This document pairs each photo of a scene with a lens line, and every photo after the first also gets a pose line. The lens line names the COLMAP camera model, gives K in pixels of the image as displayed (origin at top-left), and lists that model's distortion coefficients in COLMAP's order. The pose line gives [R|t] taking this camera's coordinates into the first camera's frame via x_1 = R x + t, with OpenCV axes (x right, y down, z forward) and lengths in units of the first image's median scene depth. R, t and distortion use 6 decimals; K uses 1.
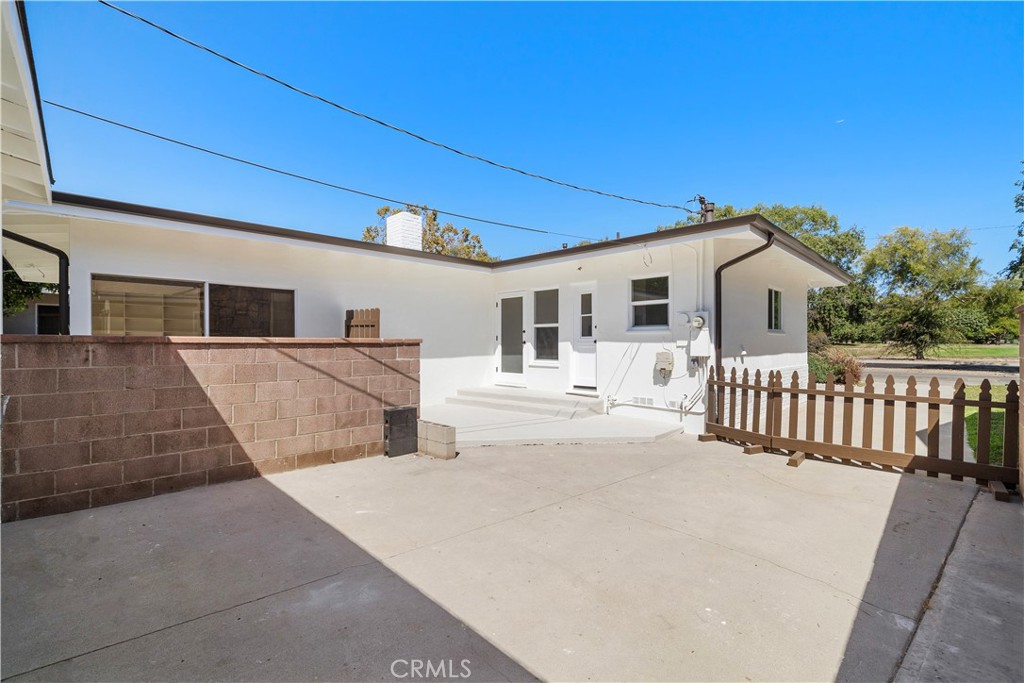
lens RADIAL K [[435.4, 0, 512.0], [0, 435.4, 341.5], [0, 0, 1]] dist [-0.000340, -0.000095]
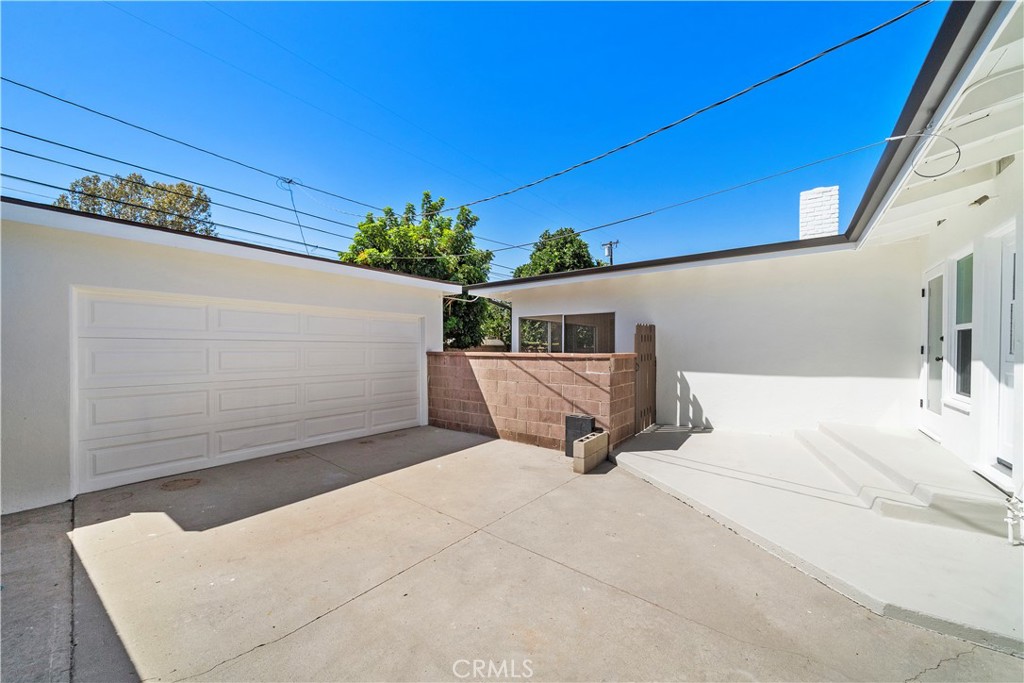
lens RADIAL K [[390.8, 0, 512.0], [0, 390.8, 341.5], [0, 0, 1]] dist [0.000438, 0.000050]
pose [[0.156151, -0.015045, -0.987619, 0.852765], [0.004307, 0.999885, -0.014551, -0.029613], [0.987724, -0.001981, 0.156197, 0.808403]]
